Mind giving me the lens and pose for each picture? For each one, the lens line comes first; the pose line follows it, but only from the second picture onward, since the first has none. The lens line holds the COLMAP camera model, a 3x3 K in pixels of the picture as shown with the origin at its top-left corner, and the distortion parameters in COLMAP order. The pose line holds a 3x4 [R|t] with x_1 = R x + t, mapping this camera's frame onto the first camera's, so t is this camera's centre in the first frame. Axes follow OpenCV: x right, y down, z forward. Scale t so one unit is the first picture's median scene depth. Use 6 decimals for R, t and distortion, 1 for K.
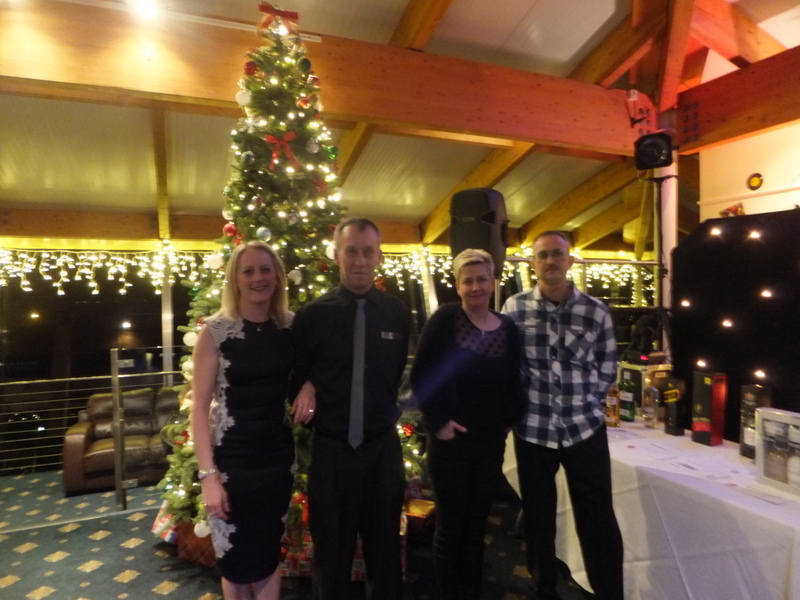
lens RADIAL K [[533.2, 0, 400.0], [0, 533.2, 300.0], [0, 0, 1]] dist [-0.044180, 0.040076]
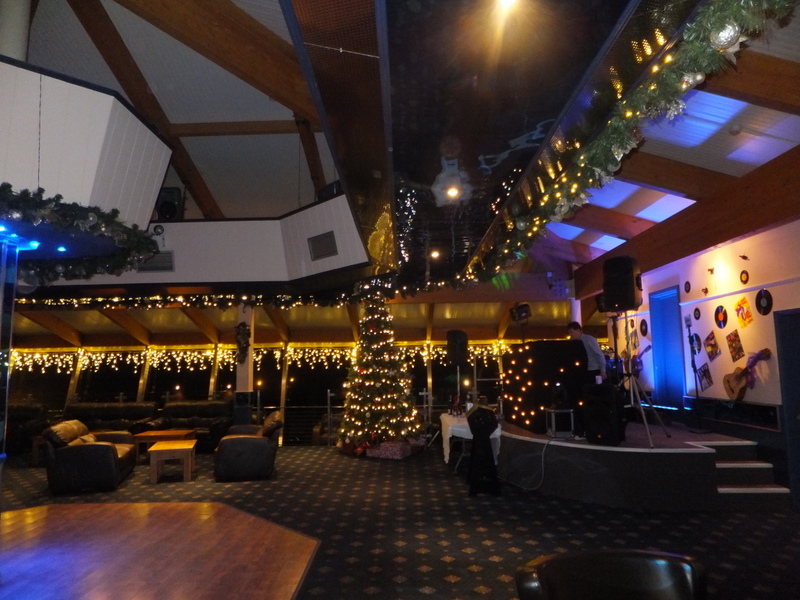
lens RADIAL K [[533.2, 0, 400.0], [0, 533.2, 300.0], [0, 0, 1]] dist [-0.044180, 0.040076]
pose [[0.918771, -0.044465, -0.392278, 0.537539], [-0.006553, 0.991783, -0.127766, -0.012213], [0.394736, 0.119958, 0.910930, -0.854257]]
